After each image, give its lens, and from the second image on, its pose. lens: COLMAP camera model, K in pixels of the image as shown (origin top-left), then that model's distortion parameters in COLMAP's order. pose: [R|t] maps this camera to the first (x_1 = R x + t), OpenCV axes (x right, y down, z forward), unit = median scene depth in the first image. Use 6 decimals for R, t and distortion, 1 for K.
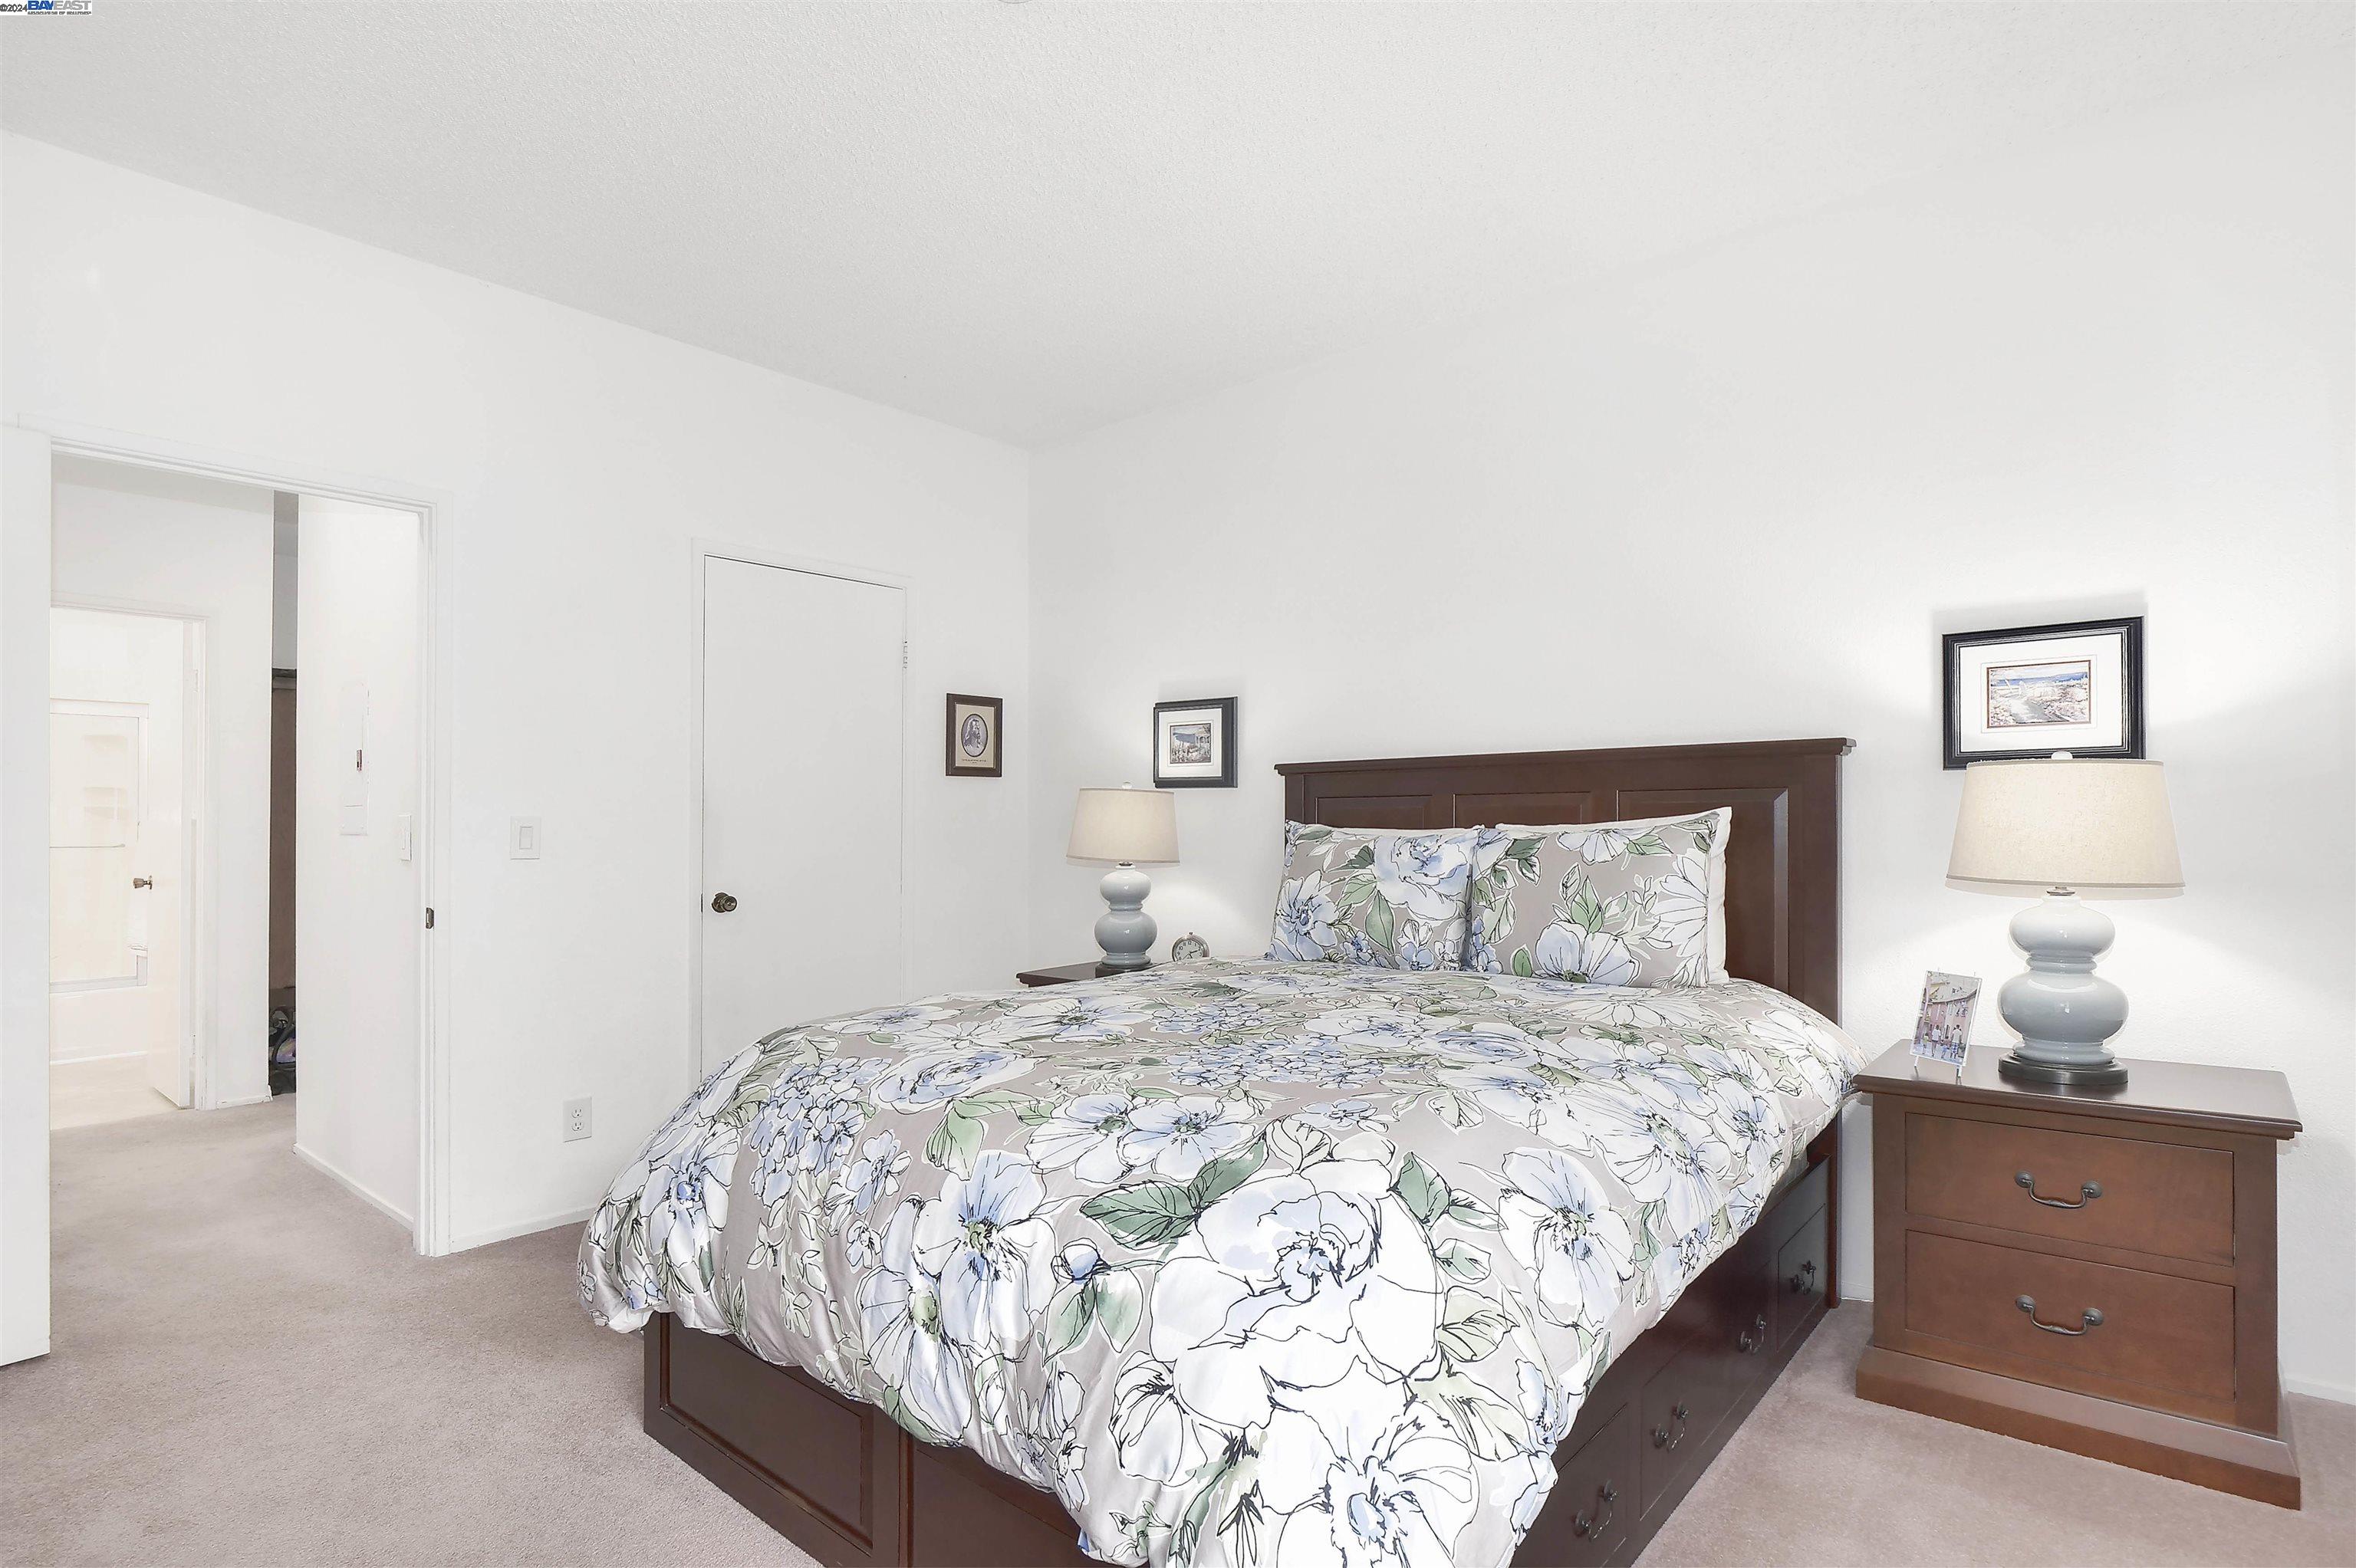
lens RADIAL K [[1179.7, 0, 1174.4], [0, 1179.7, 740.8], [0, 0, 1]] dist [-0.007546, -0.001486]
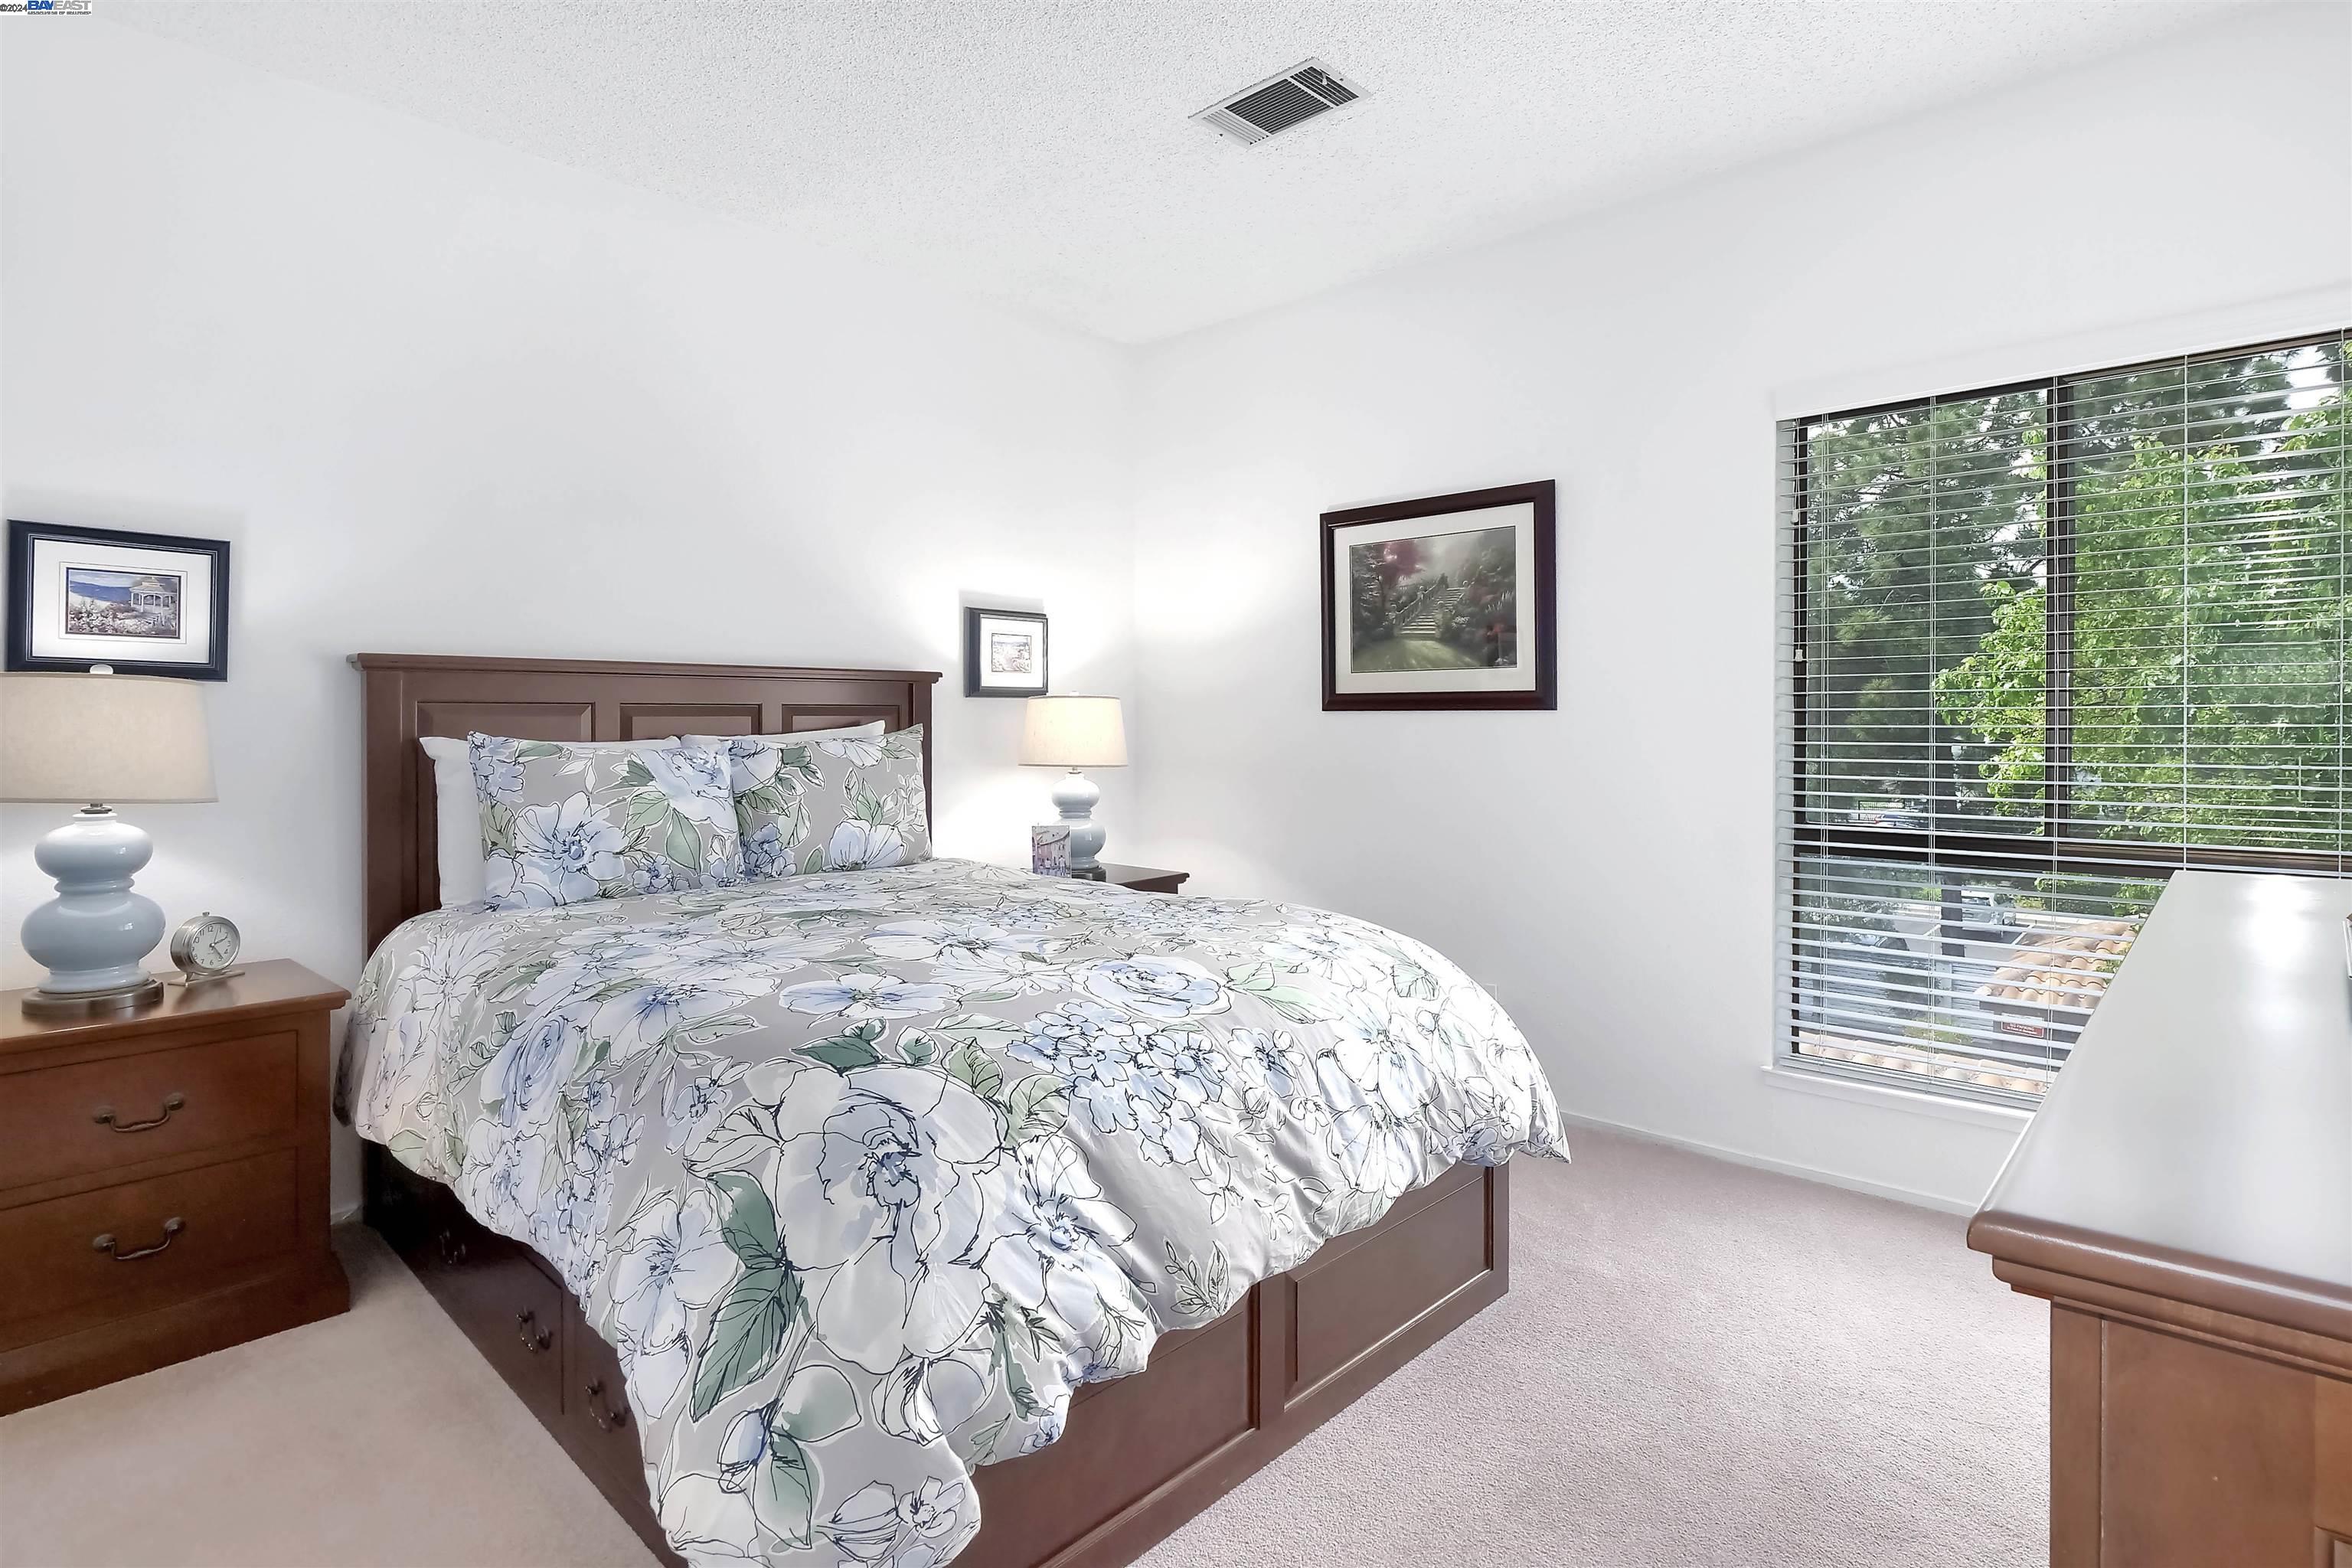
lens RADIAL K [[1177.9, 0, 1172.4], [0, 1177.9, 740.8], [0, 0, 1]] dist [-0.007546, -0.001486]
pose [[0.037594, -0.006278, 0.999273, -0.733242], [-0.061722, 0.998056, 0.008592, 0.044633], [-0.997385, -0.062000, 0.037134, 0.599552]]
